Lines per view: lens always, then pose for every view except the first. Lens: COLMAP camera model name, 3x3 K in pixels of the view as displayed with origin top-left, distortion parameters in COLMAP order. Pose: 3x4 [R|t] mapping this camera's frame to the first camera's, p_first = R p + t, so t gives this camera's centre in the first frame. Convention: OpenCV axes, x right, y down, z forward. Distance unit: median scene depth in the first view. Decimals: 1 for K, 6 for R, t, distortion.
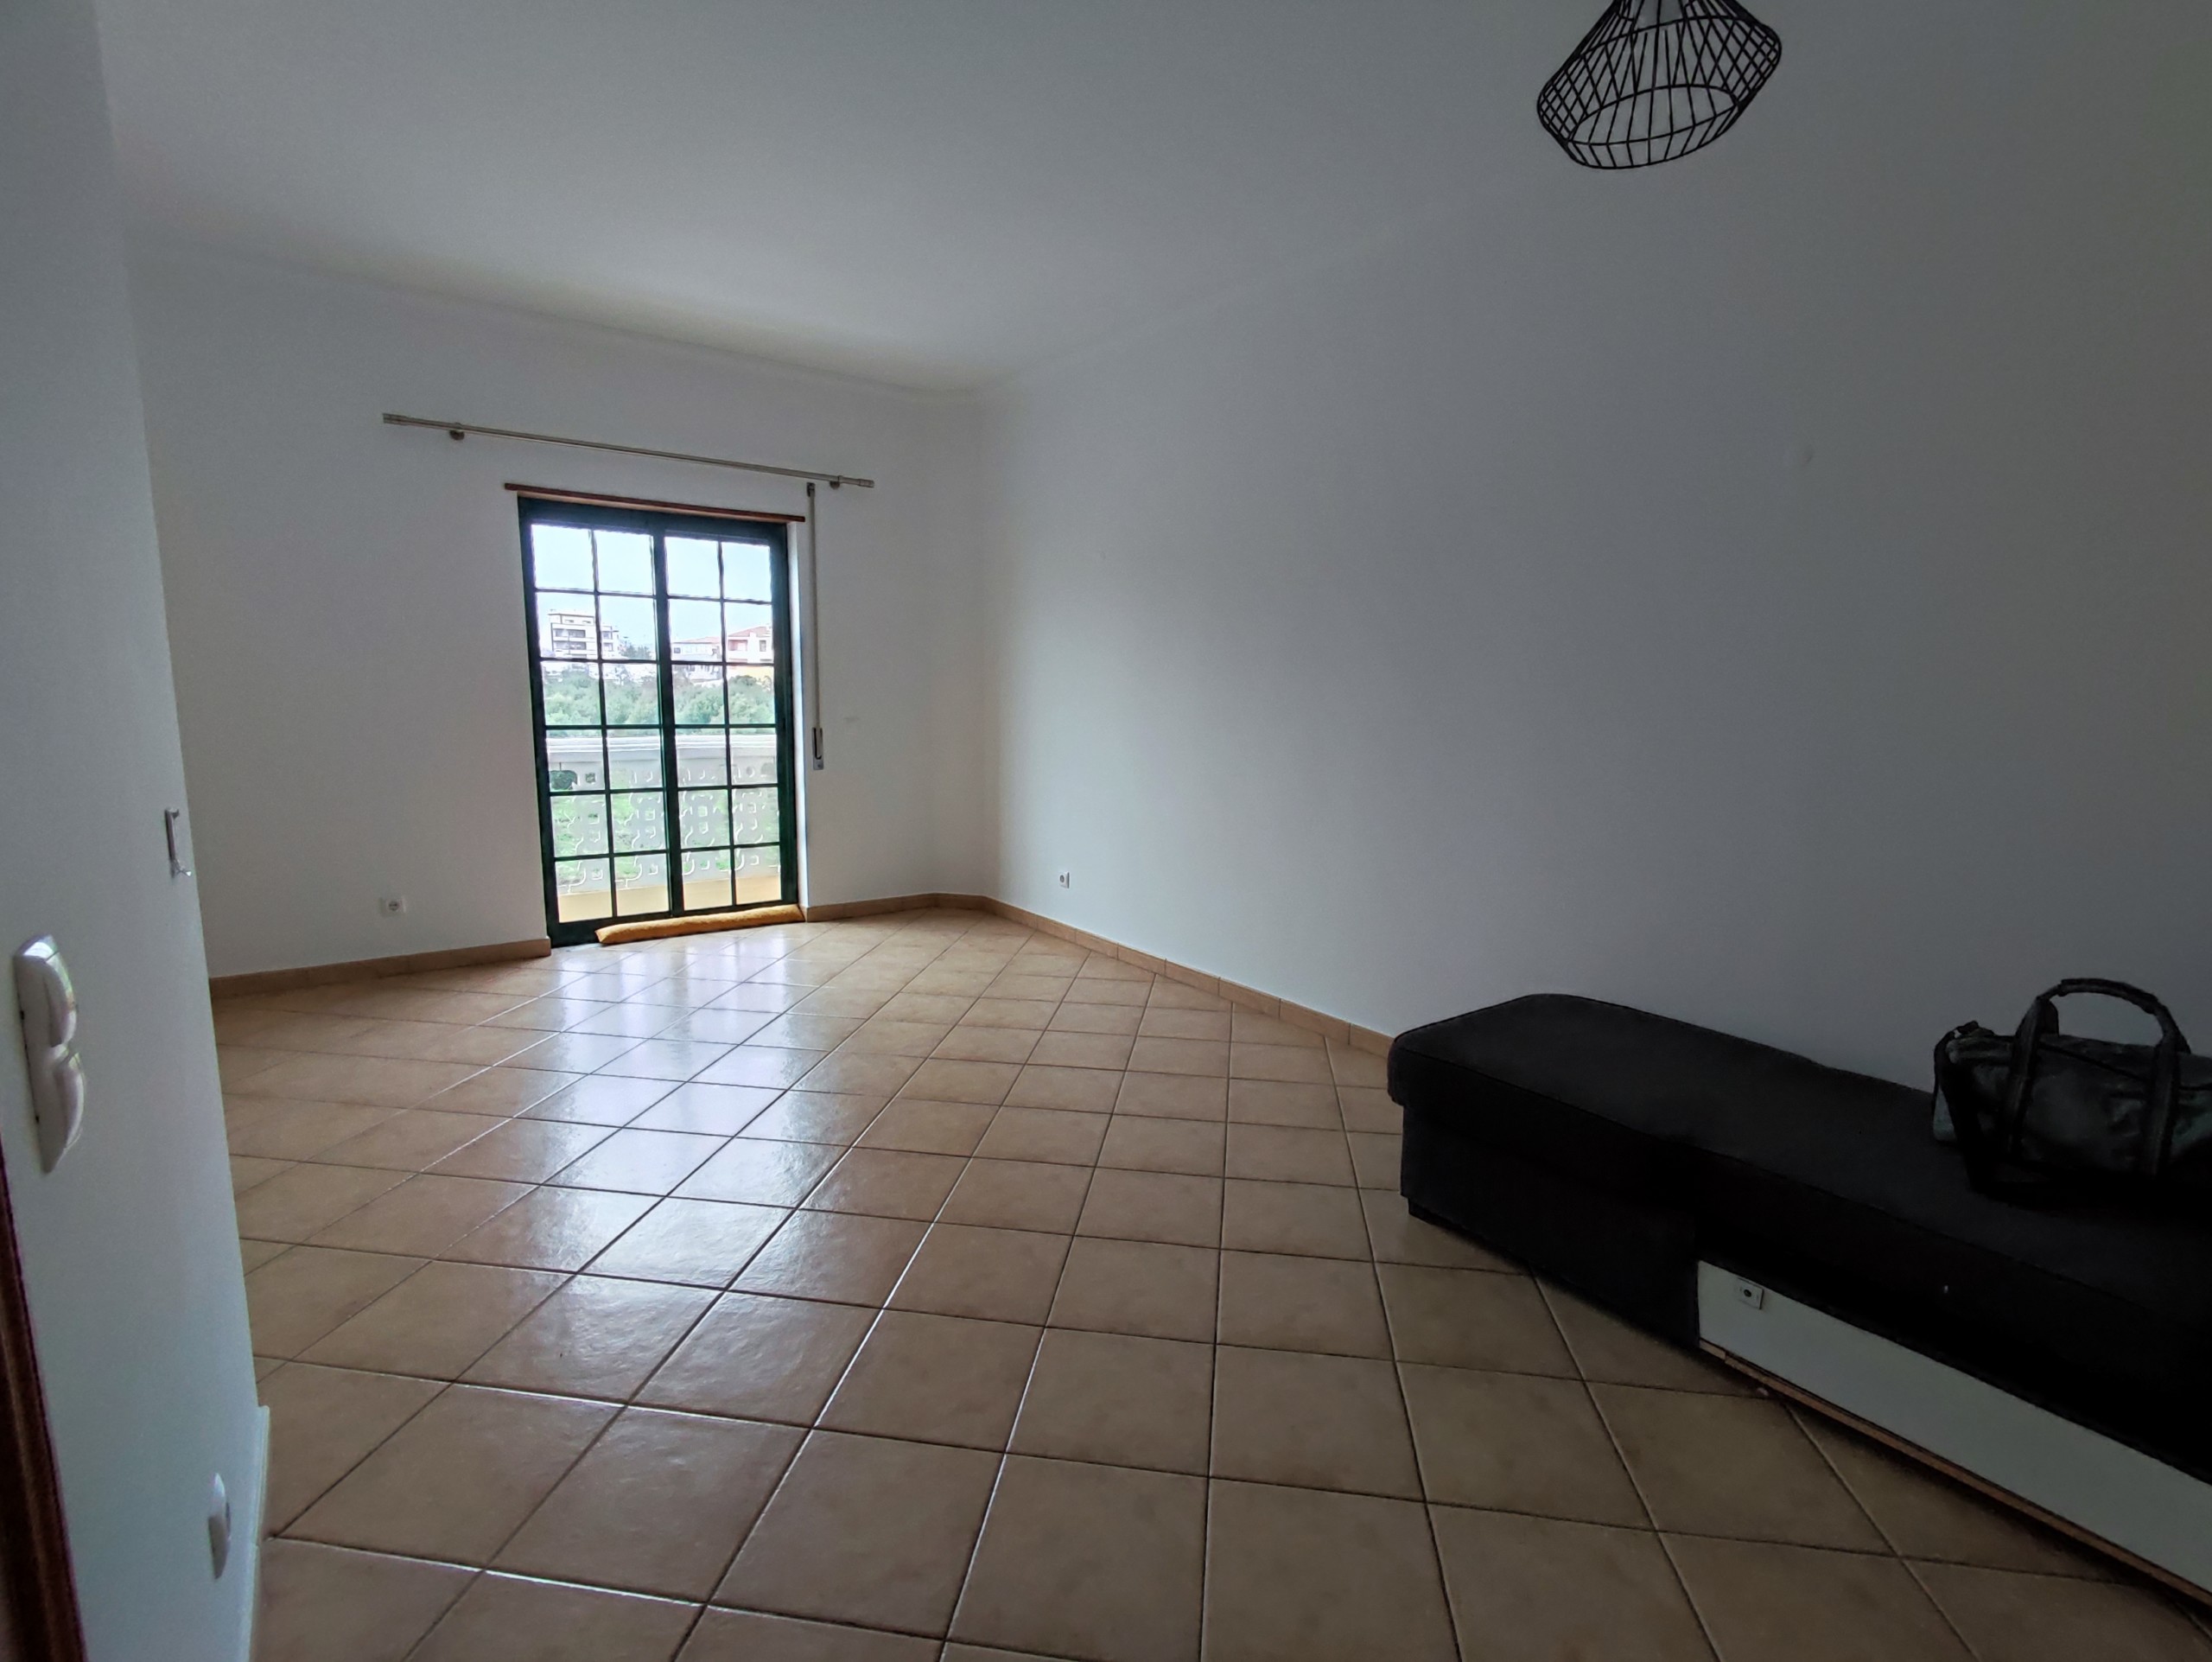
lens RADIAL K [[1012.1, 0, 1104.6], [0, 1012.1, 836.9], [0, 0, 1]] dist [-0.014260, -0.000659]
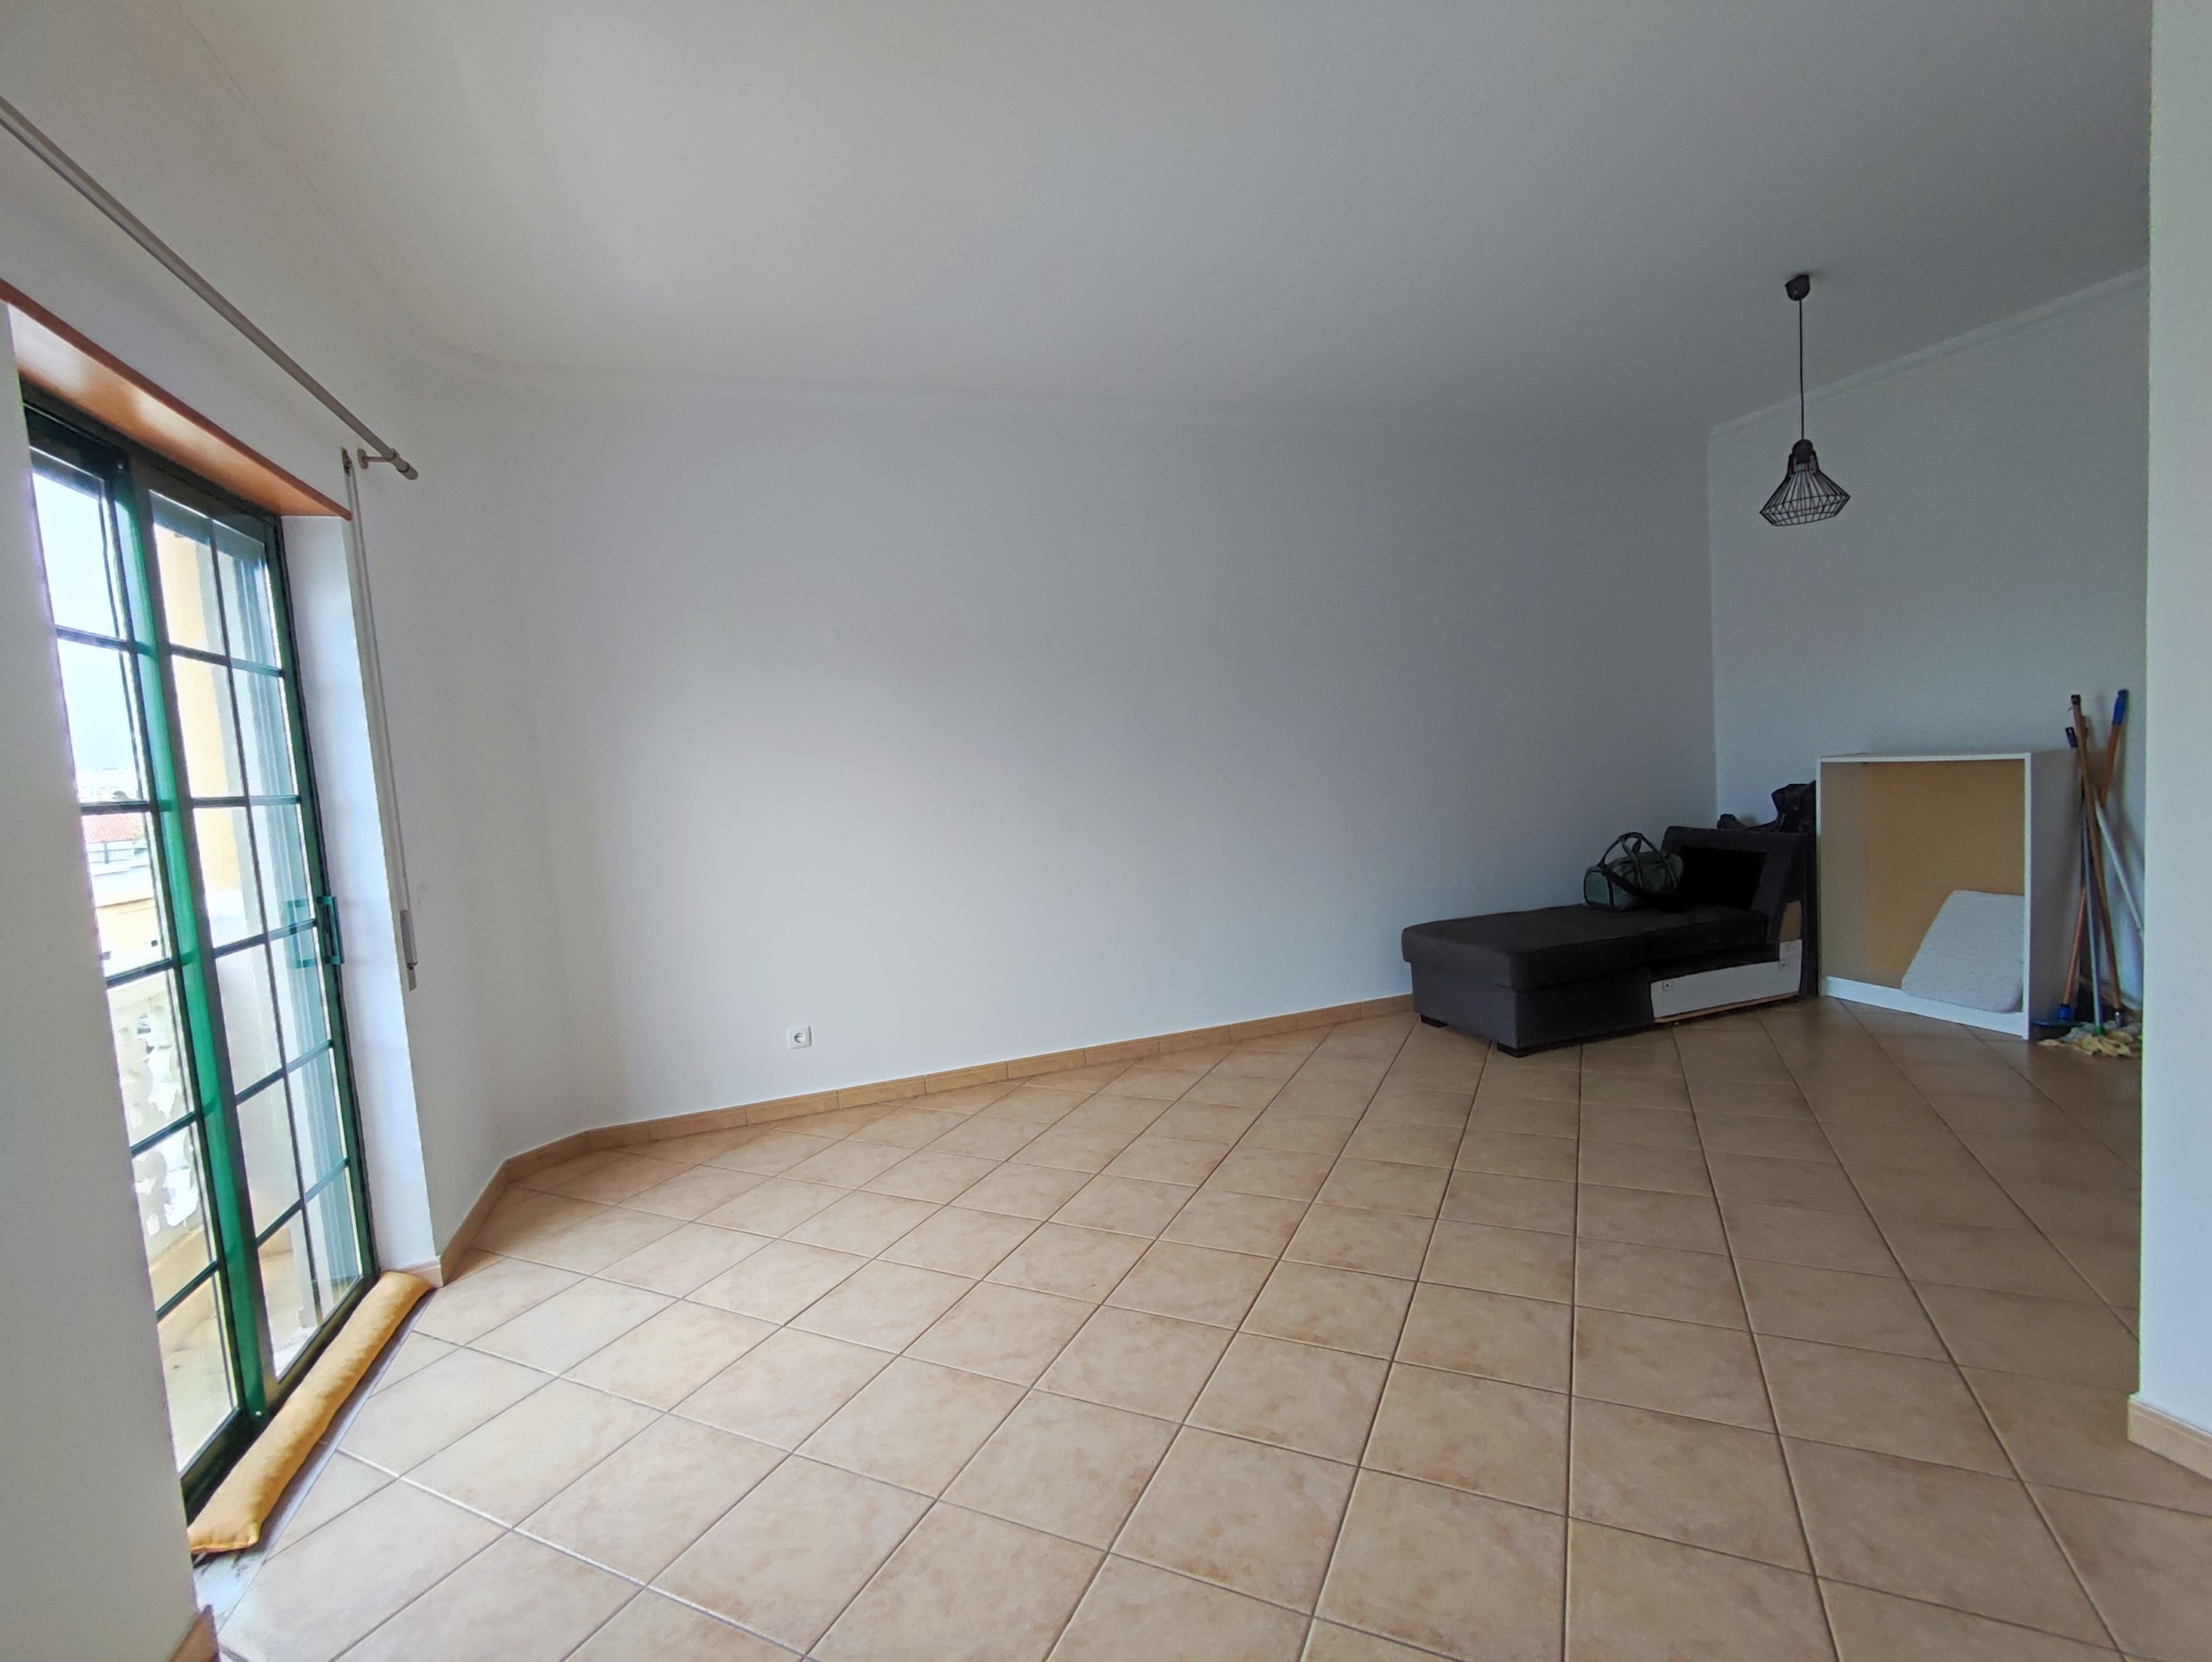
lens RADIAL K [[1012.1, 0, 1112.7], [0, 1012.1, 834.3], [0, 0, 1]] dist [-0.014260, -0.000659]
pose [[0.305922, -0.113336, 0.945287, -0.733522], [0.216905, 0.975074, 0.046710, -0.100955], [-0.927019, 0.190748, 0.322879, 0.541183]]
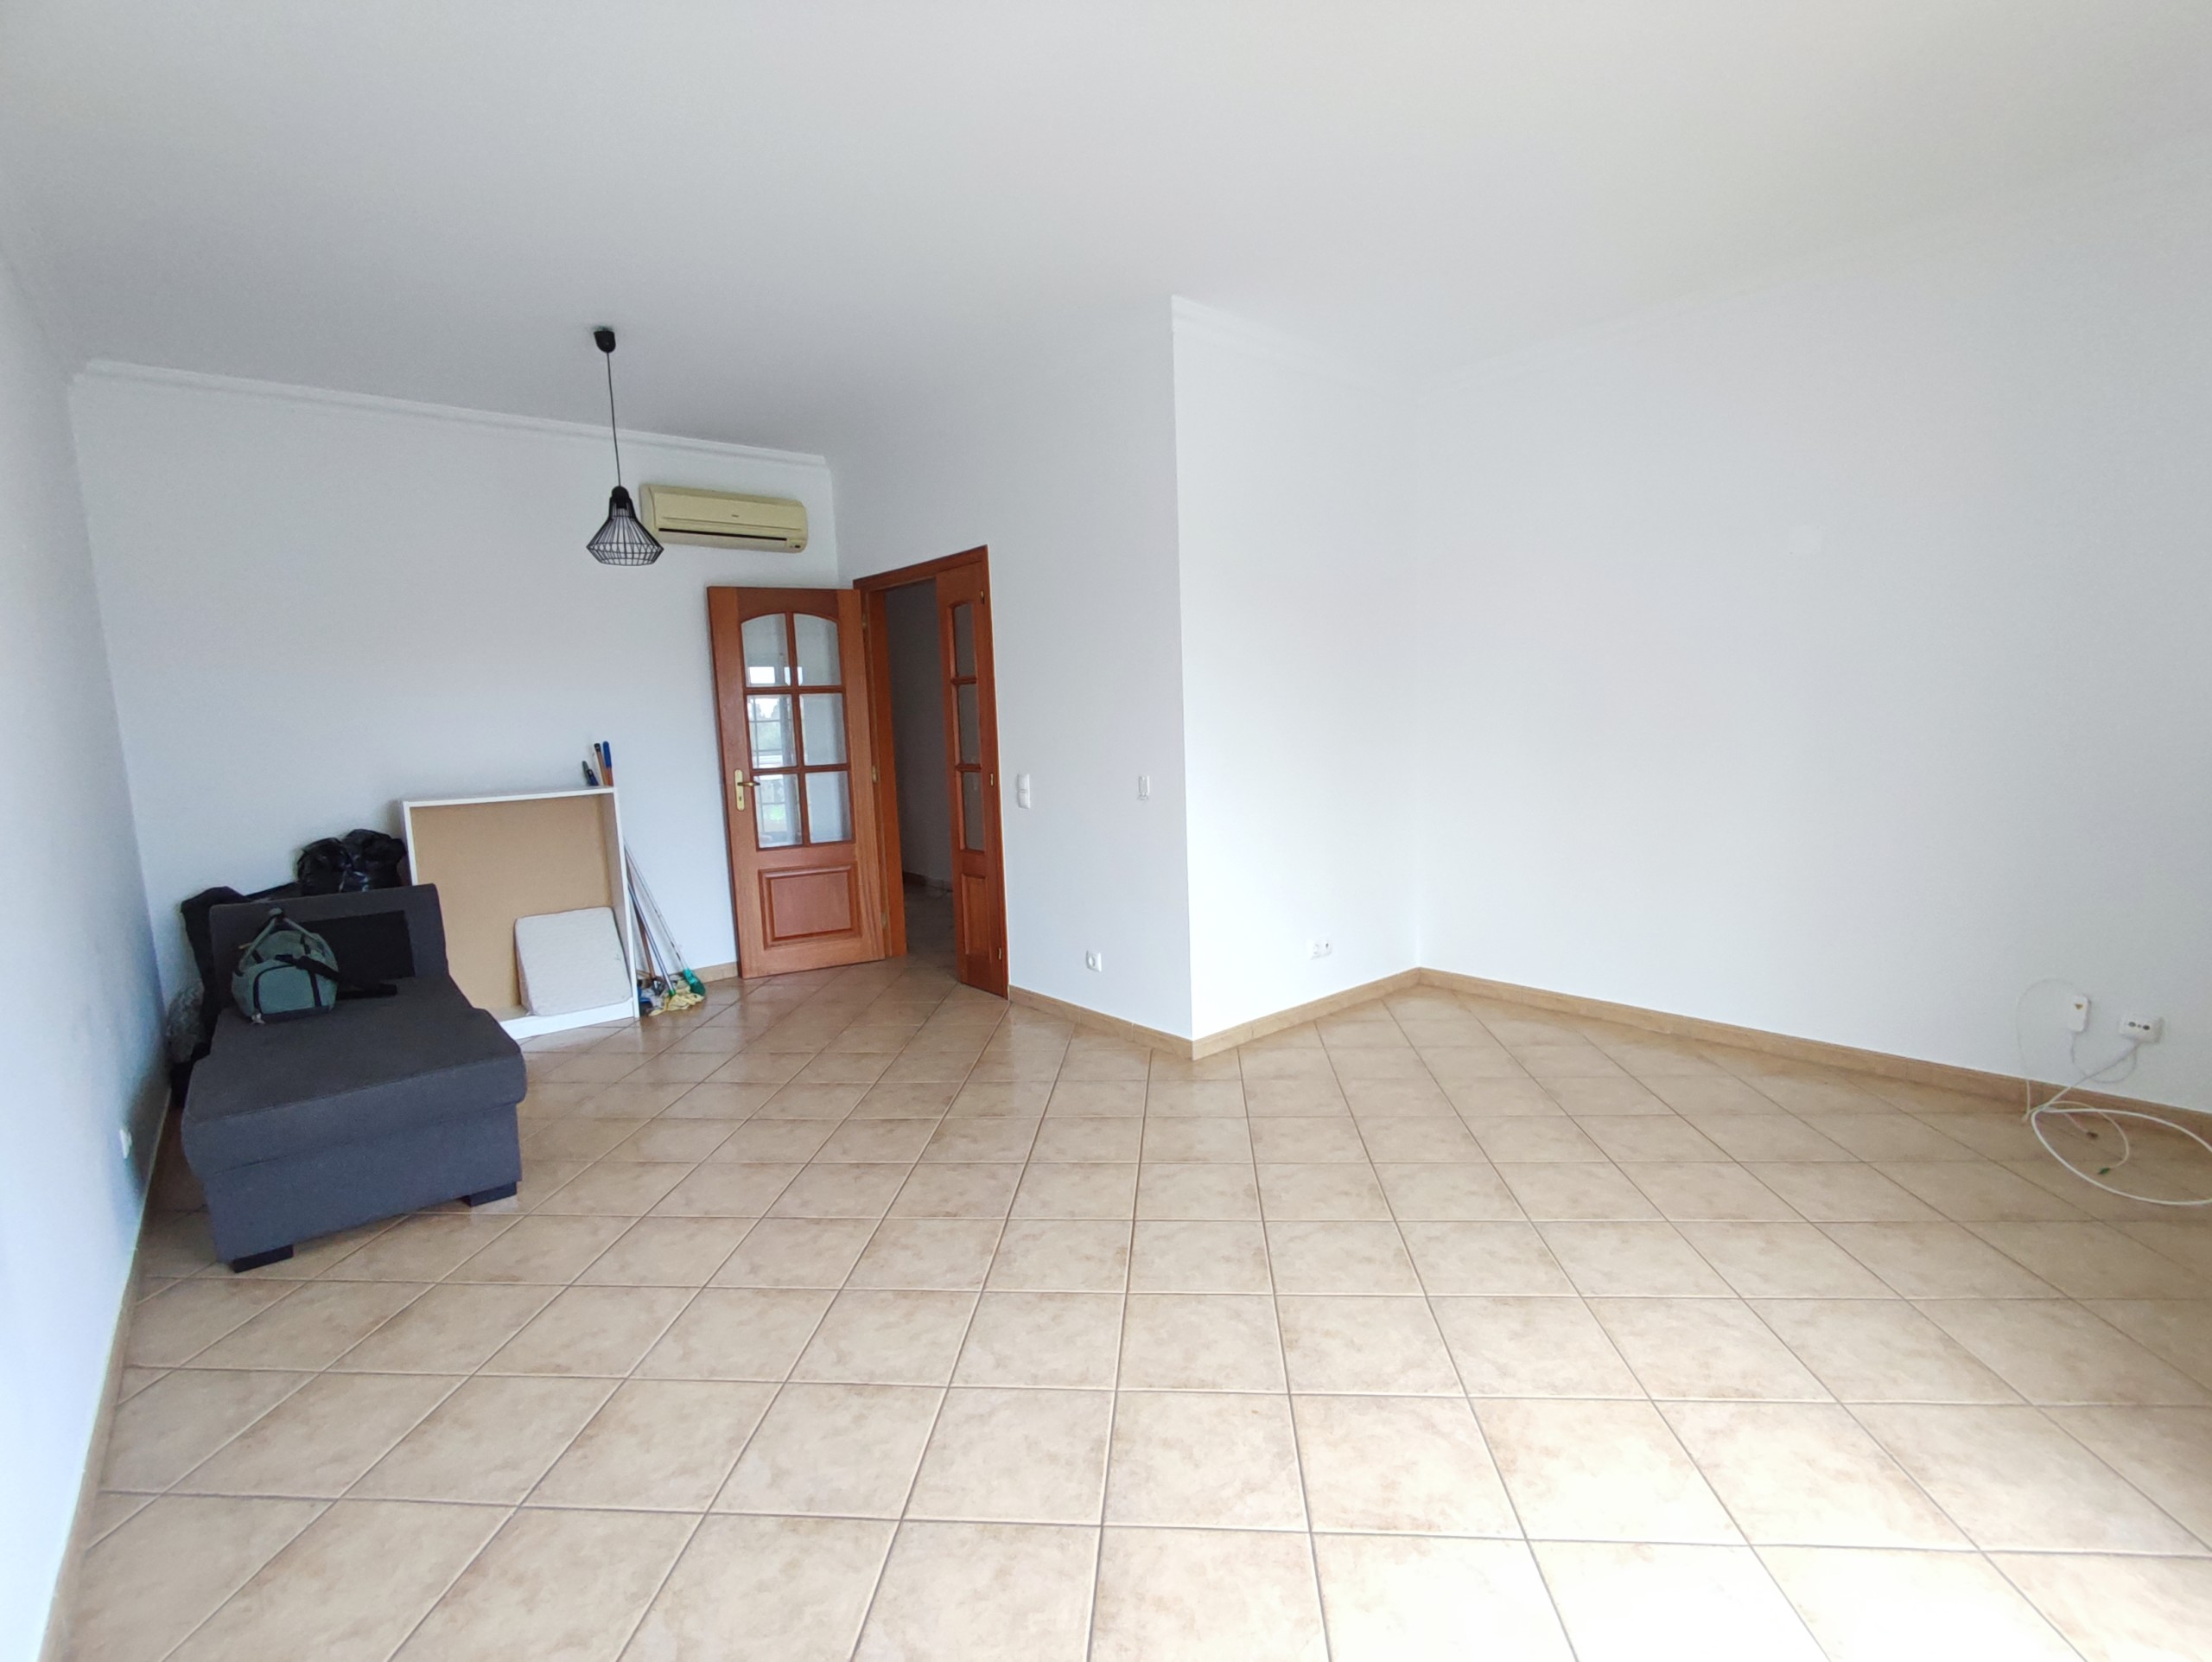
lens RADIAL K [[1012.1, 0, 1097.1], [0, 1012.1, 822.0], [0, 0, 1]] dist [-0.014260, -0.000659]
pose [[-0.998826, 0.024065, -0.042046, -0.181128], [0.012786, 0.968072, 0.250345, -0.178335], [0.046729, 0.249513, -0.967243, 1.101874]]
